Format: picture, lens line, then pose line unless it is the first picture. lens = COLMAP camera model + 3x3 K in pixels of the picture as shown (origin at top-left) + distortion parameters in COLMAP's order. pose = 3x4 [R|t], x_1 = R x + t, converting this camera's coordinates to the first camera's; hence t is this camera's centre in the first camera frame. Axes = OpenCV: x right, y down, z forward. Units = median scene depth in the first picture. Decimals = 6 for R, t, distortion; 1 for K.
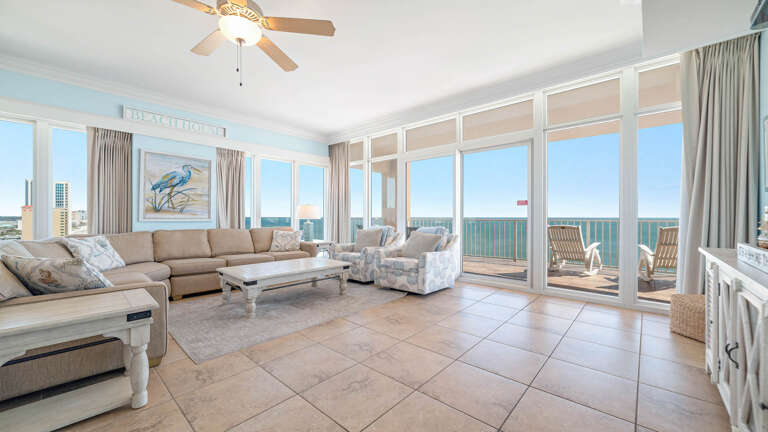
lens RADIAL K [[295.5, 0, 385.9], [0, 295.5, 213.1], [0, 0, 1]] dist [-0.001924, -0.000239]
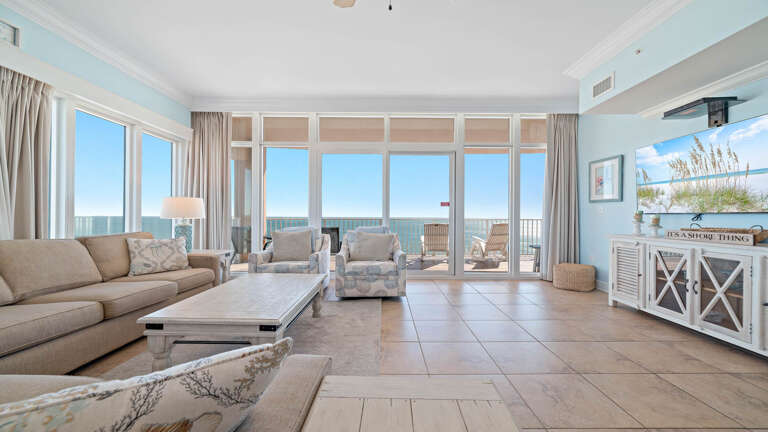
lens RADIAL K [[295.5, 0, 385.9], [0, 295.5, 213.1], [0, 0, 1]] dist [-0.001924, -0.000239]
pose [[0.735440, 0.008060, 0.677541, -0.489804], [-0.010371, 0.999946, -0.000638, 0.003645], [-0.677510, -0.006558, 0.735484, 0.284869]]
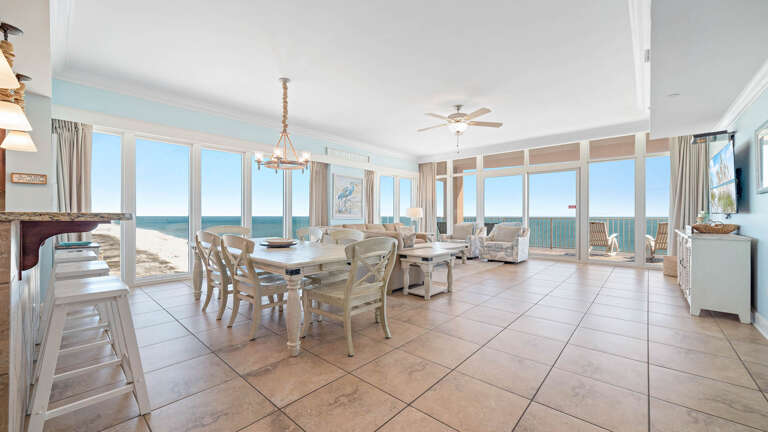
lens RADIAL K [[295.5, 0, 385.9], [0, 295.5, 213.1], [0, 0, 1]] dist [-0.001924, -0.000239]
pose [[1.000000, 0.000275, -0.000178, -0.523540], [-0.000274, 0.999994, 0.003381, -0.007087], [0.000179, -0.003381, 0.999994, -0.569393]]
